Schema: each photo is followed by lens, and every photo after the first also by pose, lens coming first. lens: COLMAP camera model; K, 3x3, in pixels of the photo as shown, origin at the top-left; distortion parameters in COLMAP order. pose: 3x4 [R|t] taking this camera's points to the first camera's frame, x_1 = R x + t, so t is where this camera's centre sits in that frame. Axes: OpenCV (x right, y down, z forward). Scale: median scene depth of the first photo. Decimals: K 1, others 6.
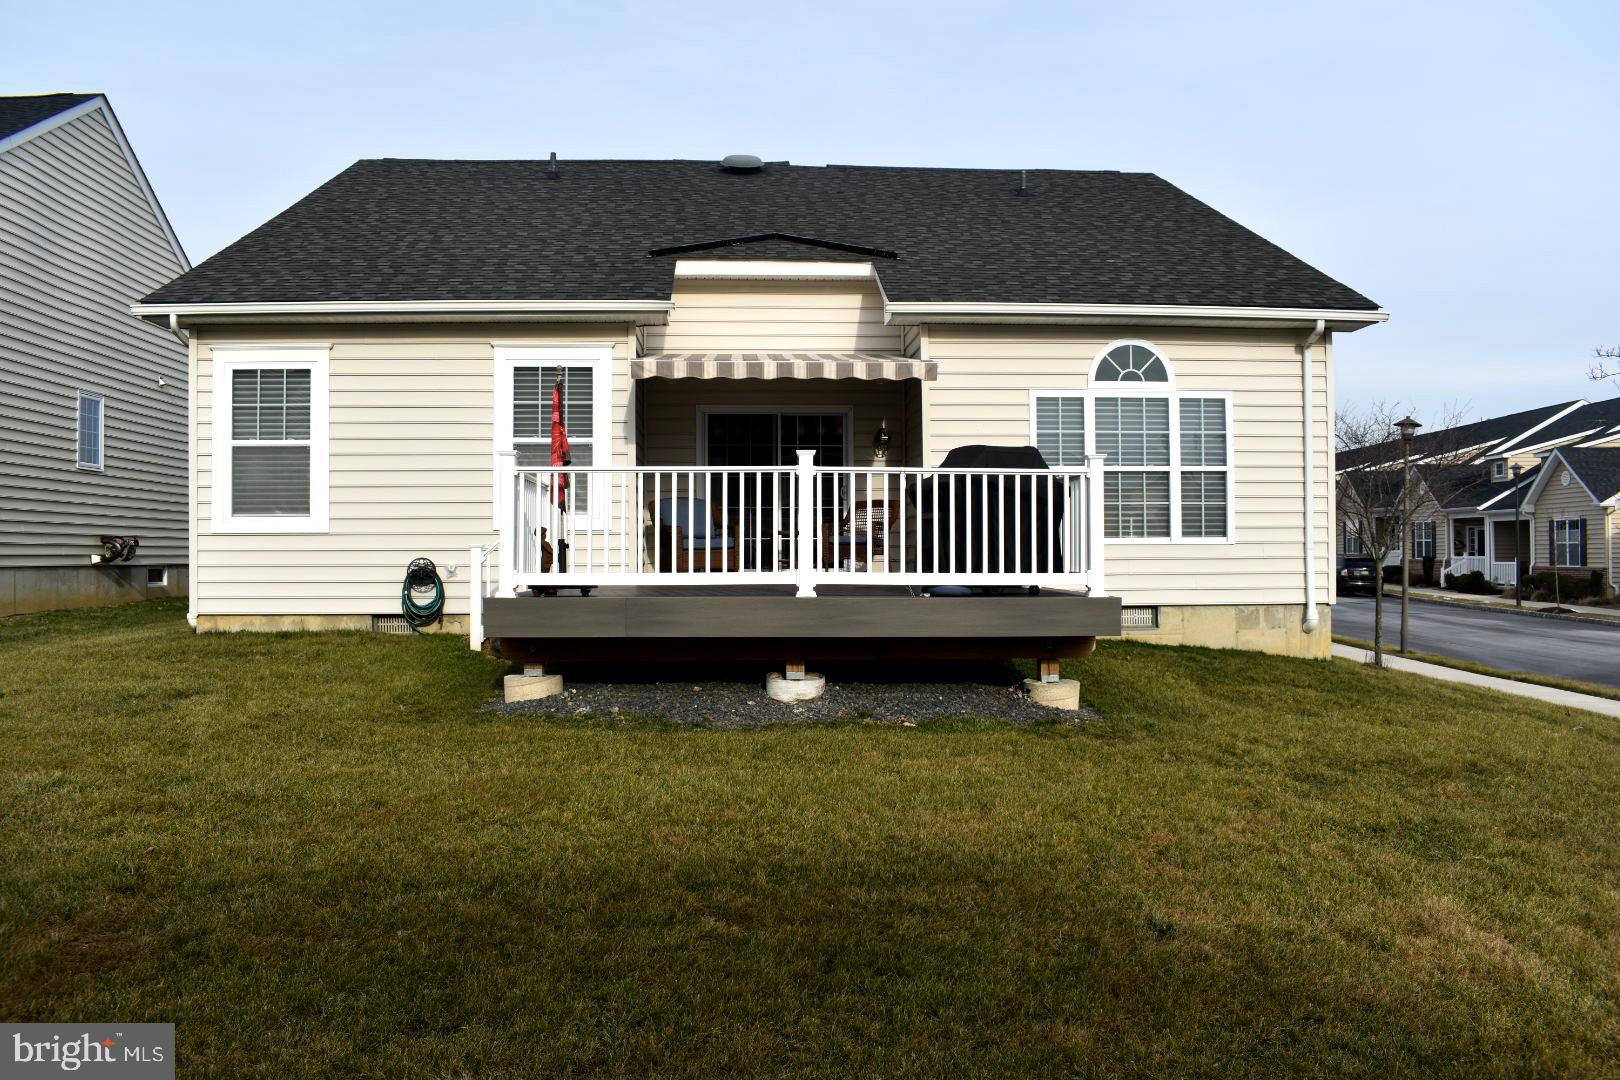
lens RADIAL K [[1264.5, 0, 814.5], [0, 1264.5, 535.6], [0, 0, 1]] dist [-0.096267, 0.015378]
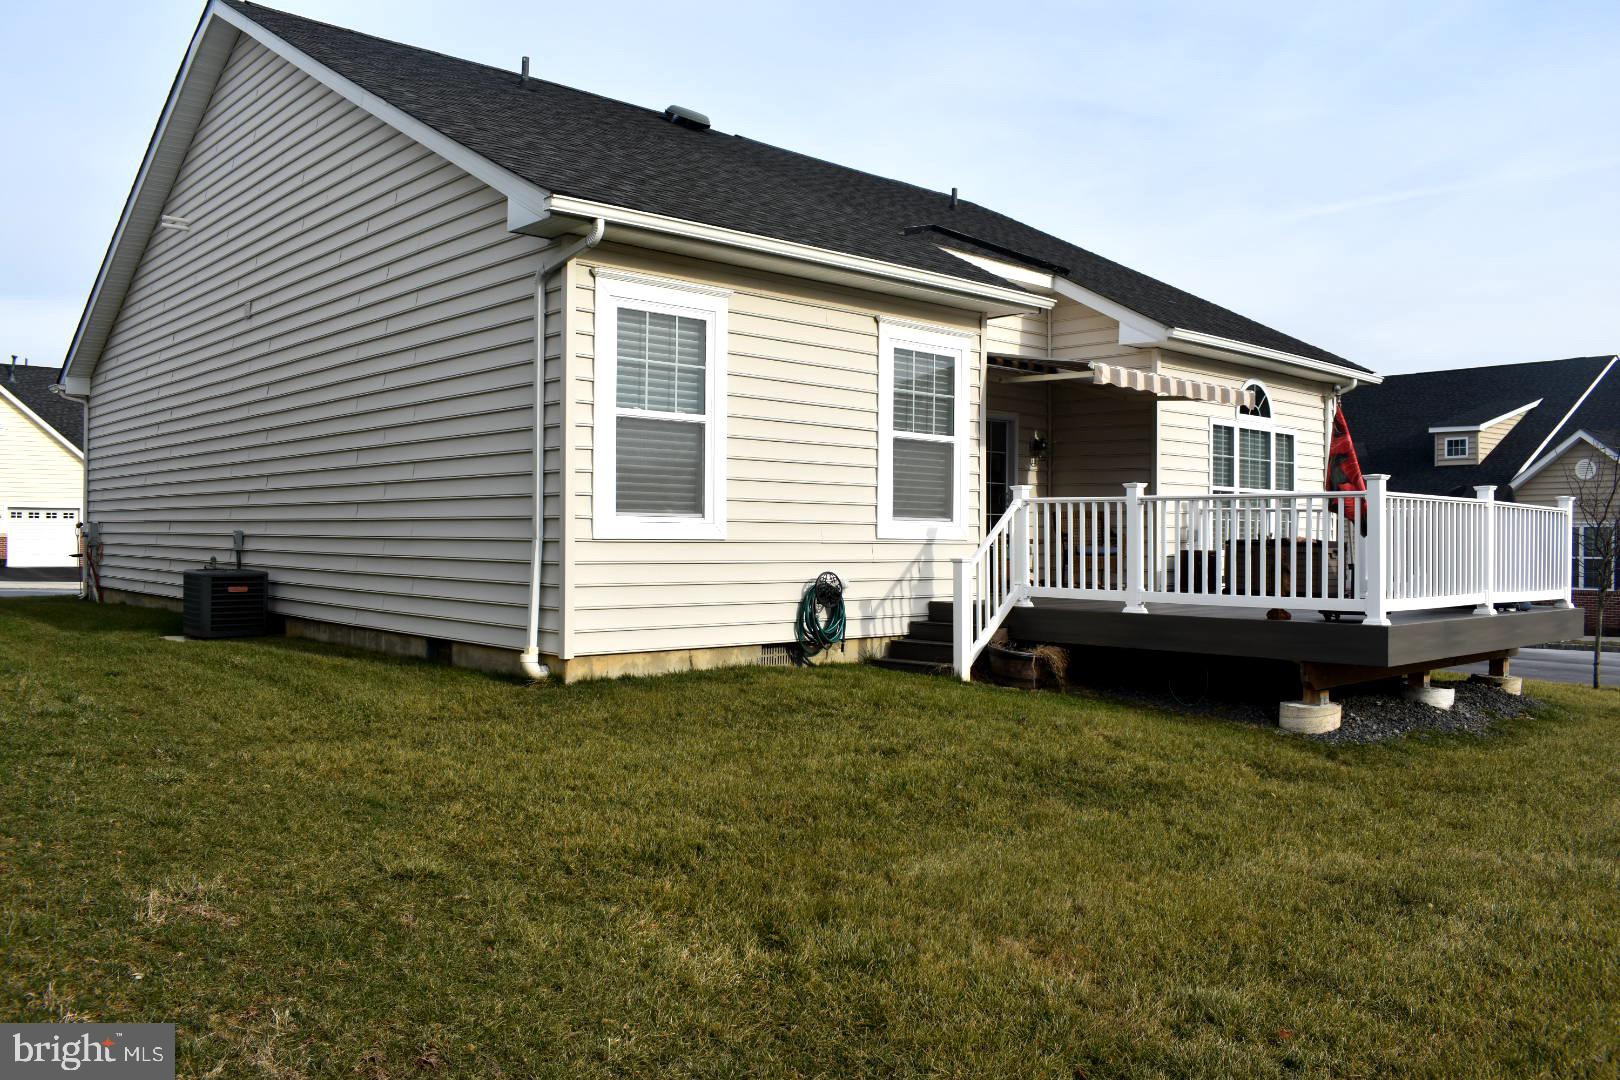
lens RADIAL K [[1264.5, 0, 810.3], [0, 1264.5, 547.1], [0, 0, 1]] dist [-0.096267, 0.015378]
pose [[0.777254, 0.006420, 0.629154, -0.821961], [-0.022898, 0.999574, 0.018087, -0.012663], [-0.628770, -0.028465, 0.777070, 0.362393]]
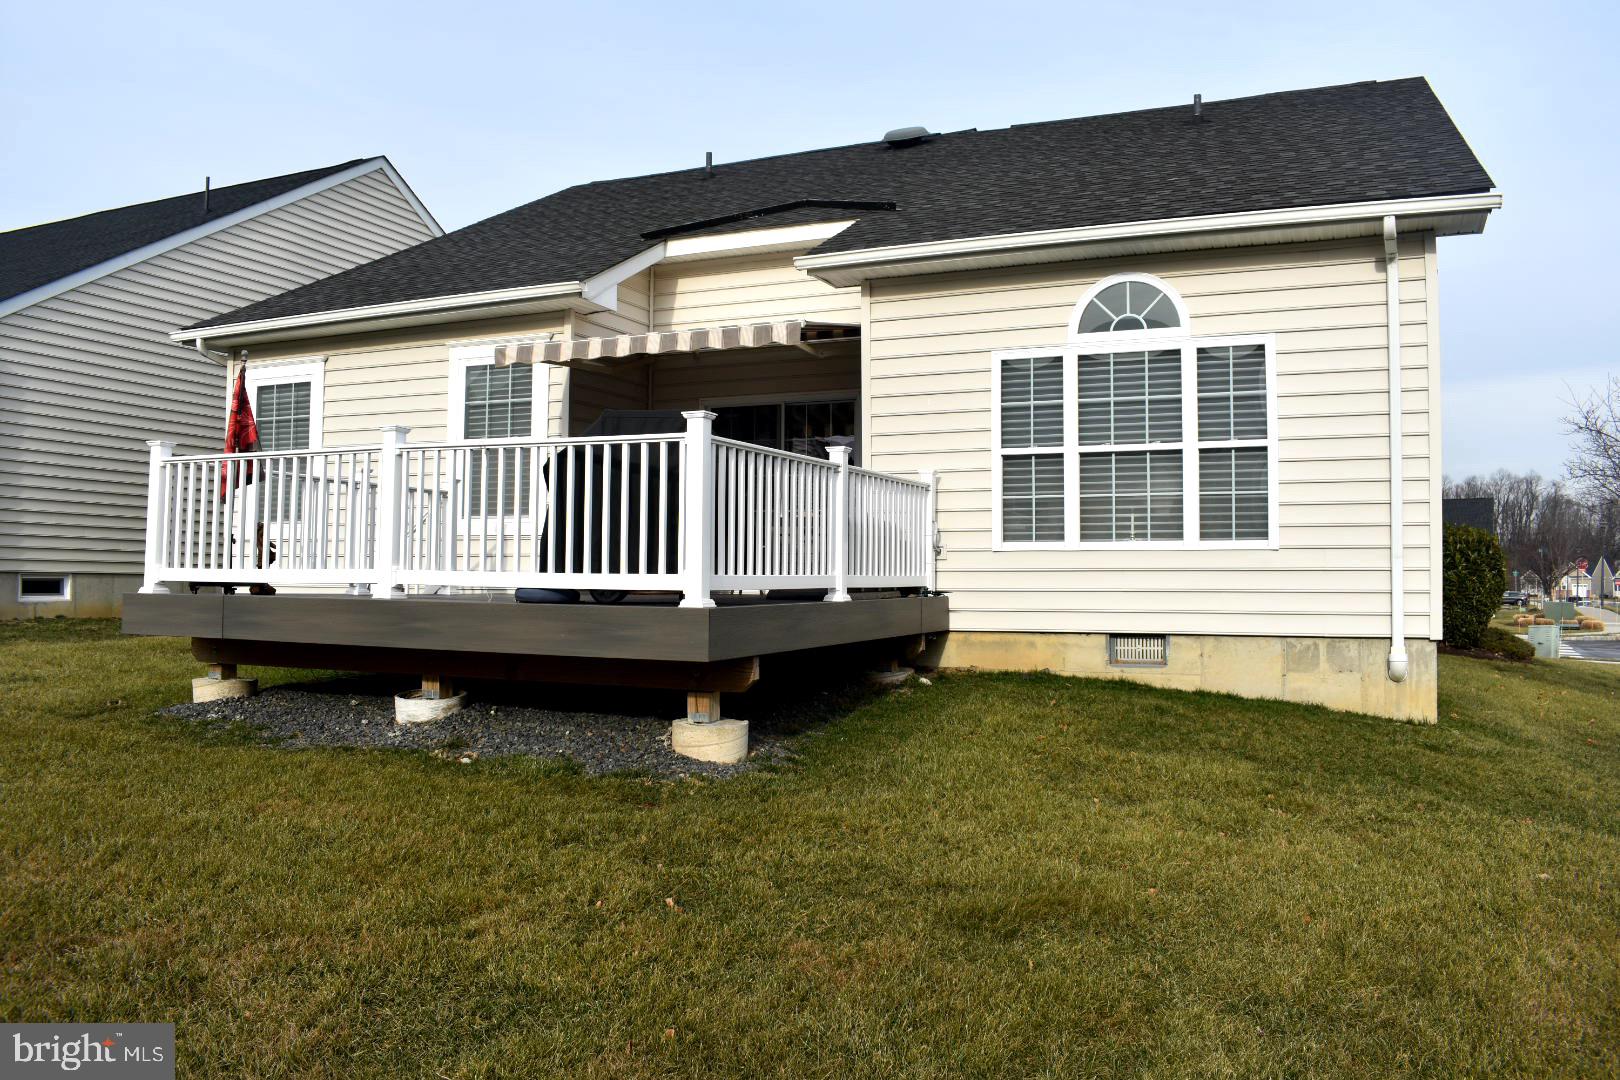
lens RADIAL K [[1264.5, 0, 821.1], [0, 1264.5, 539.8], [0, 0, 1]] dist [-0.096267, 0.015378]
pose [[0.891808, -0.005550, -0.452380, 0.436052], [-0.004905, 0.999747, -0.021935, 0.018325], [0.452388, 0.021781, 0.891555, 0.267637]]
